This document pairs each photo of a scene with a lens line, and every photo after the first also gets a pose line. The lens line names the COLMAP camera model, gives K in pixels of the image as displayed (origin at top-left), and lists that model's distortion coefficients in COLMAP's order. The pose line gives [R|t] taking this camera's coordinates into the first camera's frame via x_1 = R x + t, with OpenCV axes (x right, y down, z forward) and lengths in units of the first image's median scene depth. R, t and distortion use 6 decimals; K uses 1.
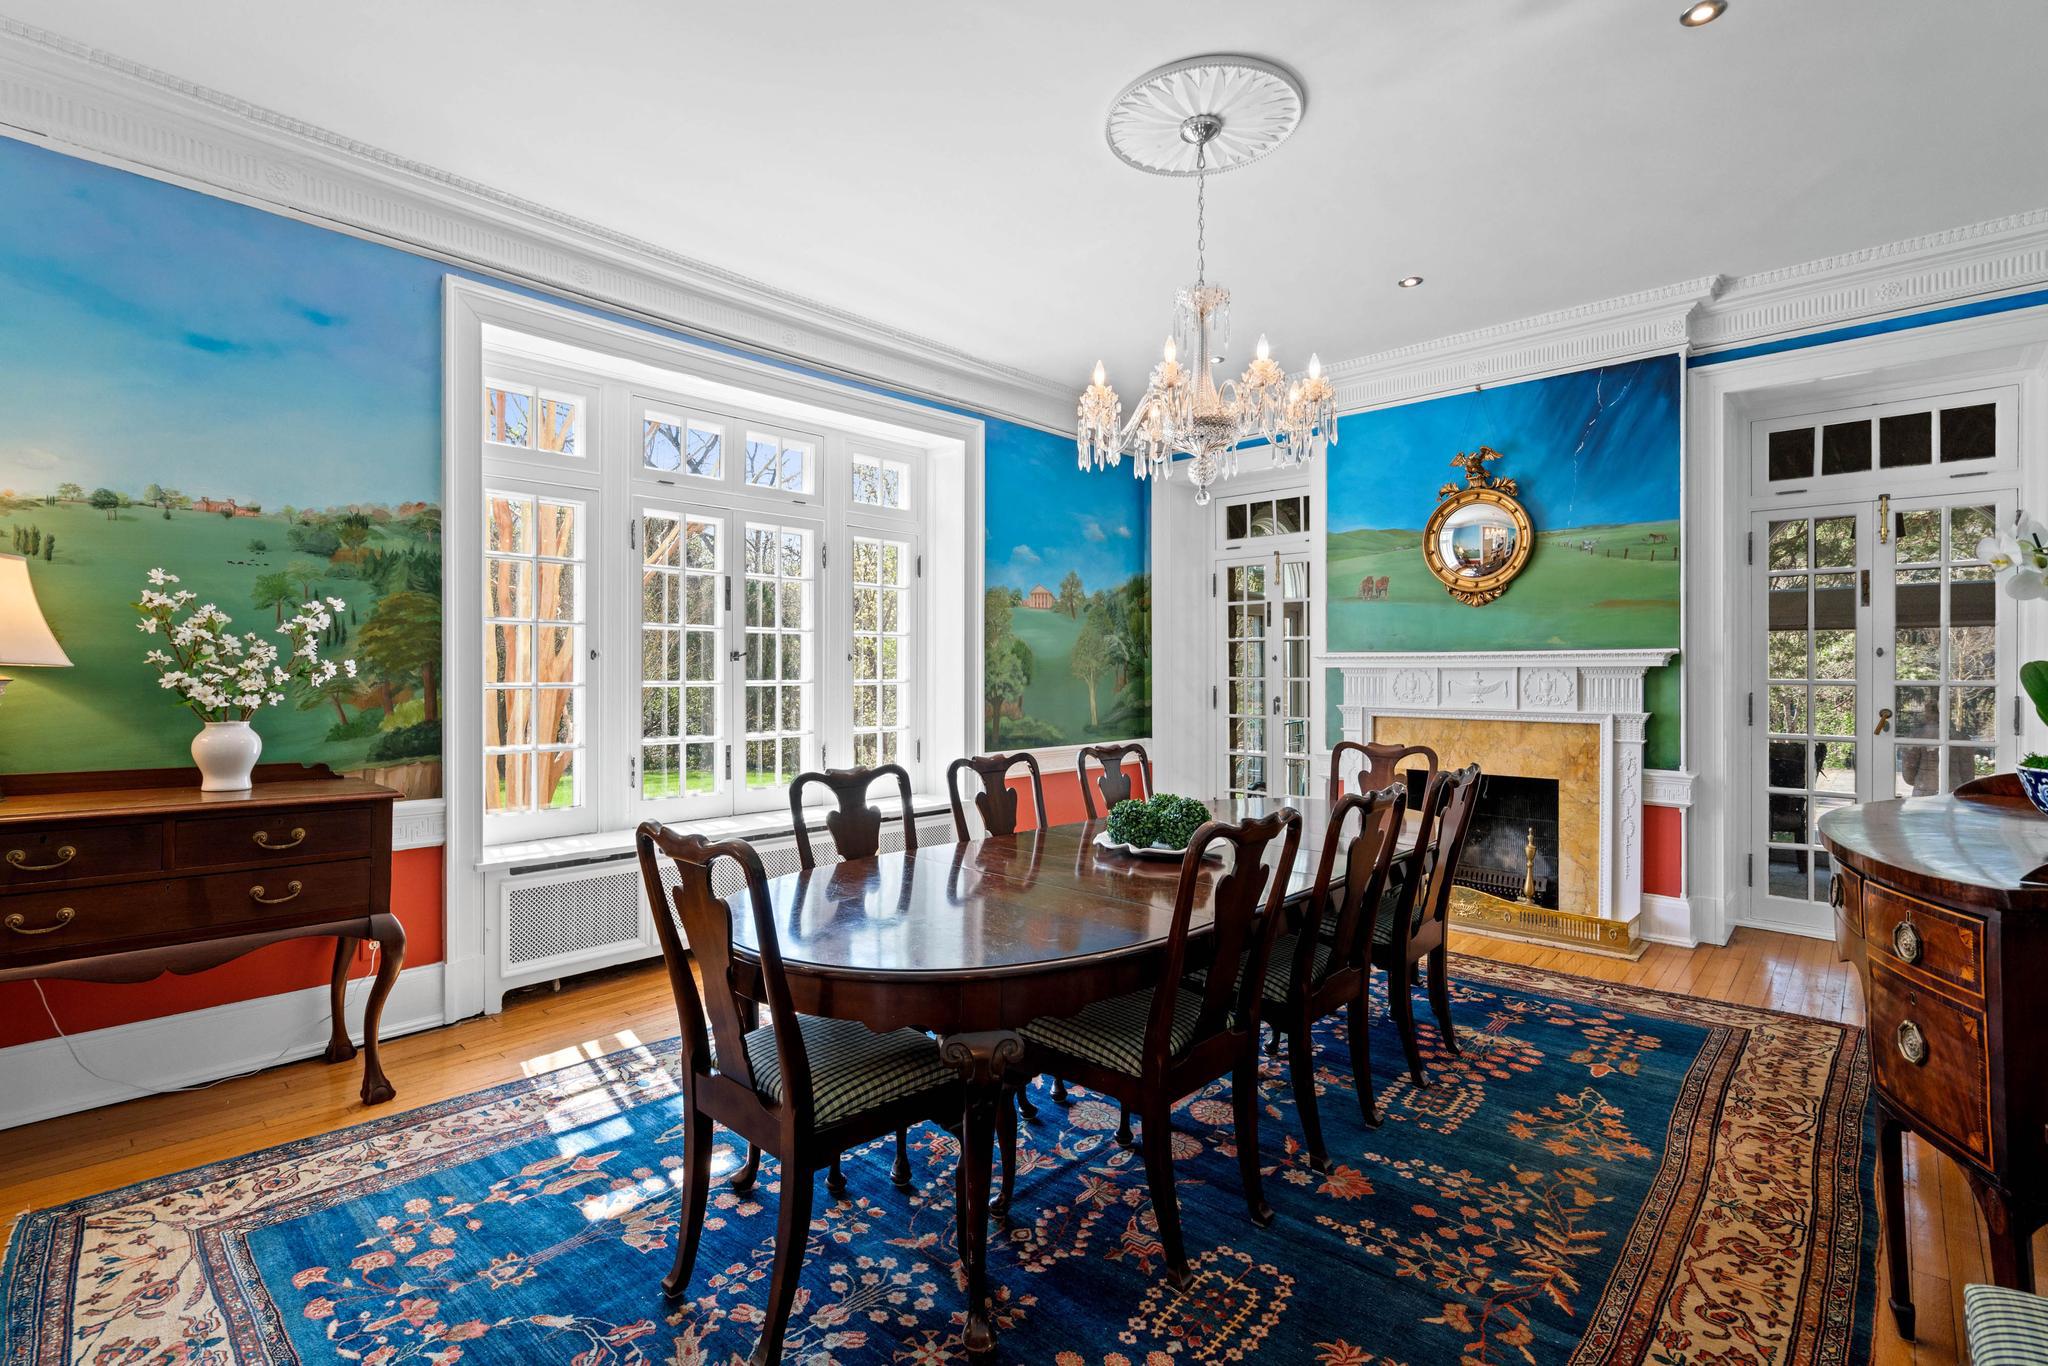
lens RADIAL K [[927.9, 0, 1024.0], [0, 927.9, 683.0], [0, 0, 1]] dist [-0.011331, 0.000673]
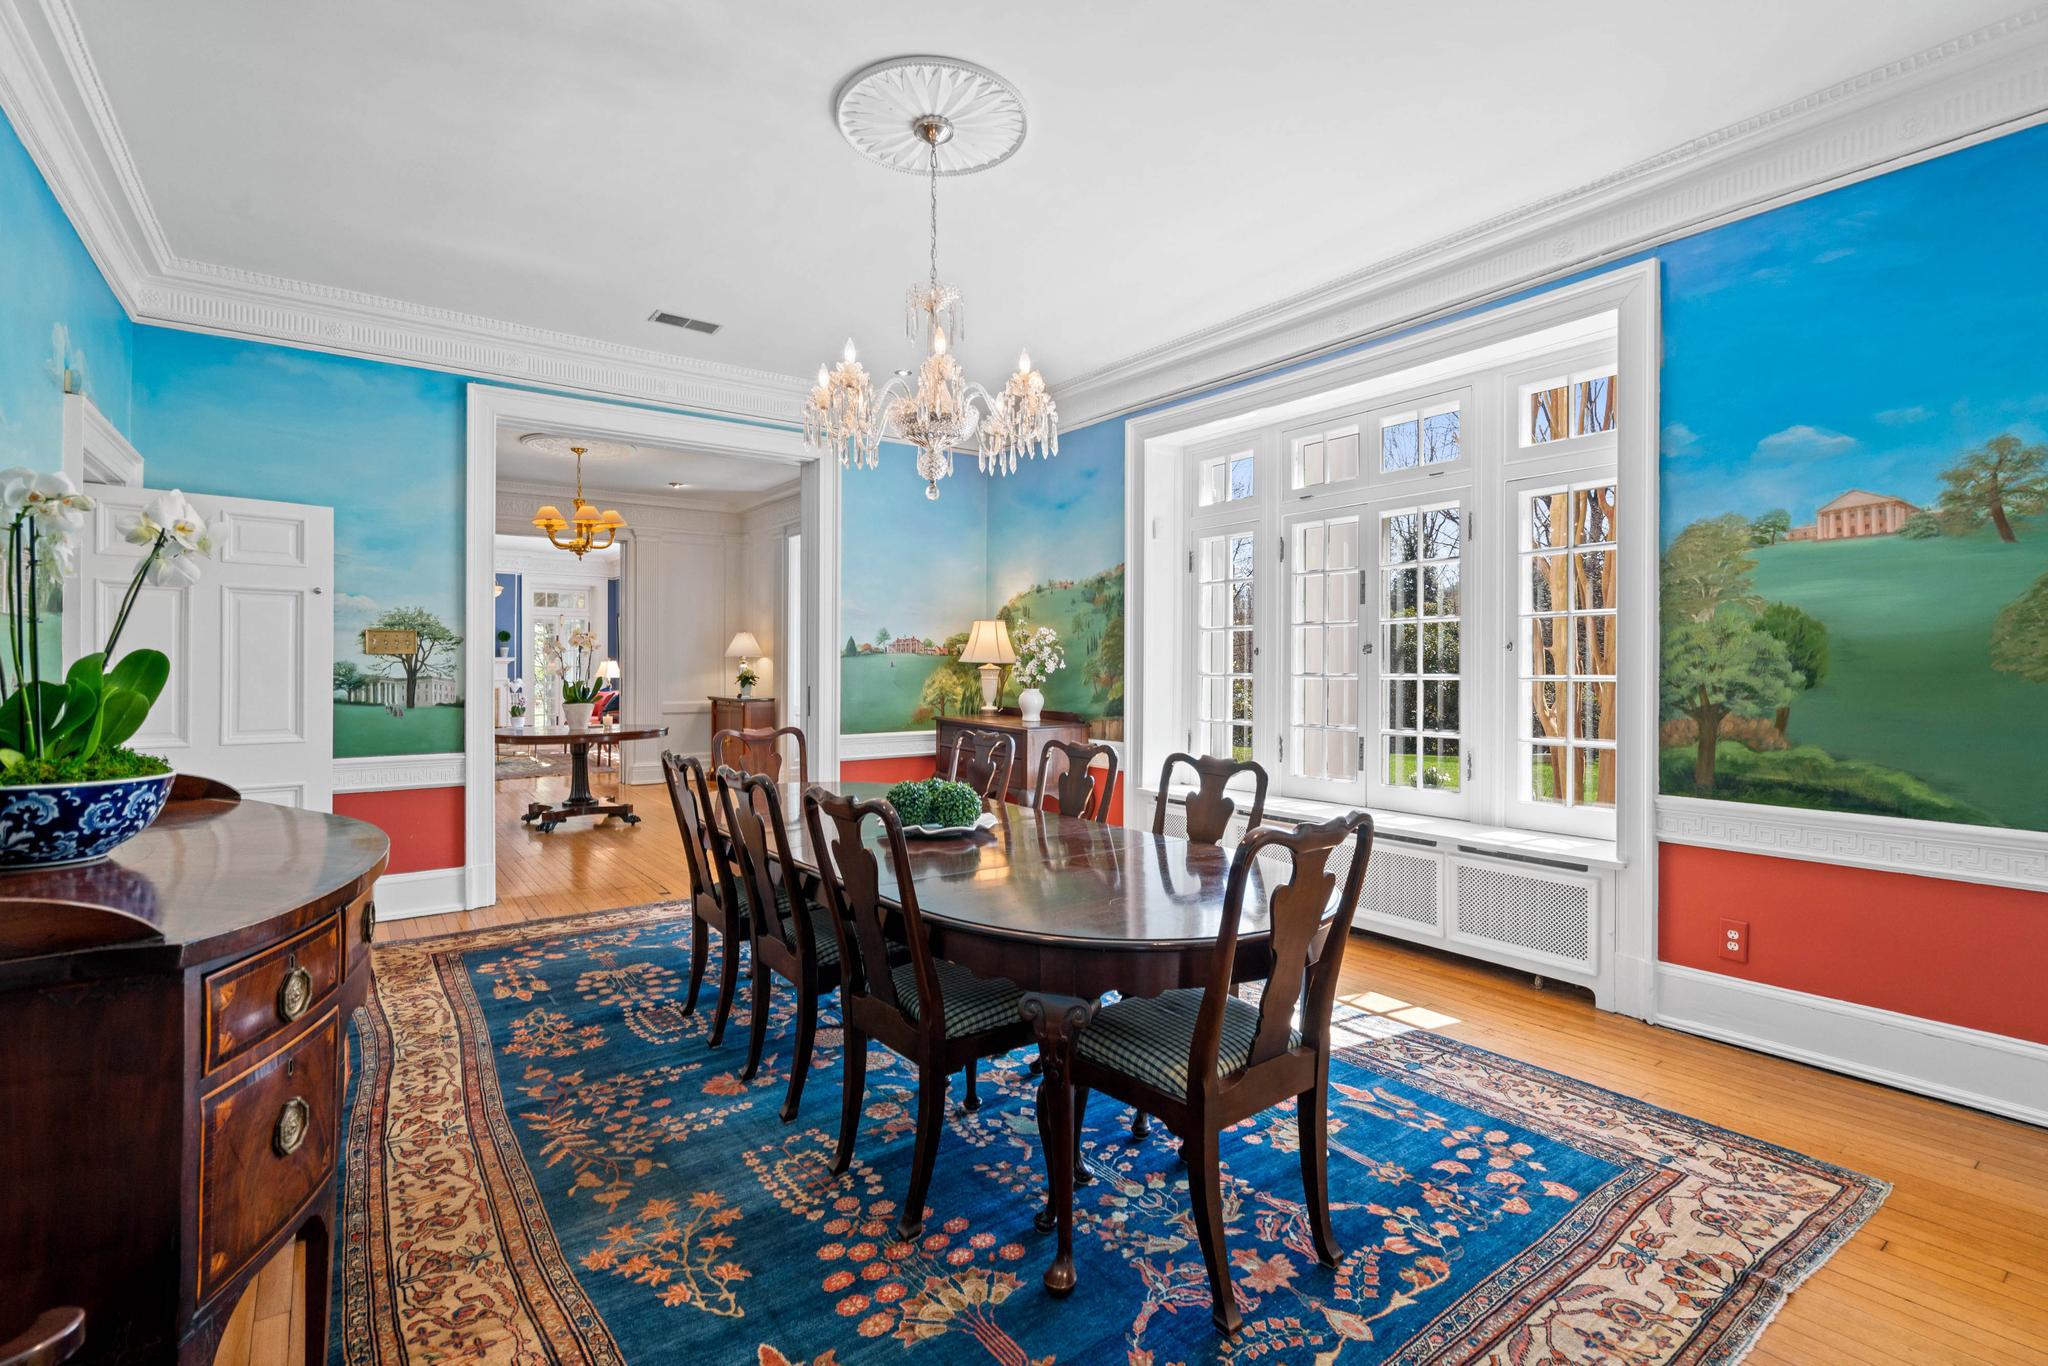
lens RADIAL K [[946.0, 0, 1015.6], [0, 946.0, 668.8], [0, 0, 1]] dist [-0.002222, -0.000093]
pose [[-0.189541, 0.003758, -0.981866, 1.217013], [-0.009188, 0.999942, 0.005600, -0.015281], [0.981830, 0.010083, -0.189496, 1.305187]]
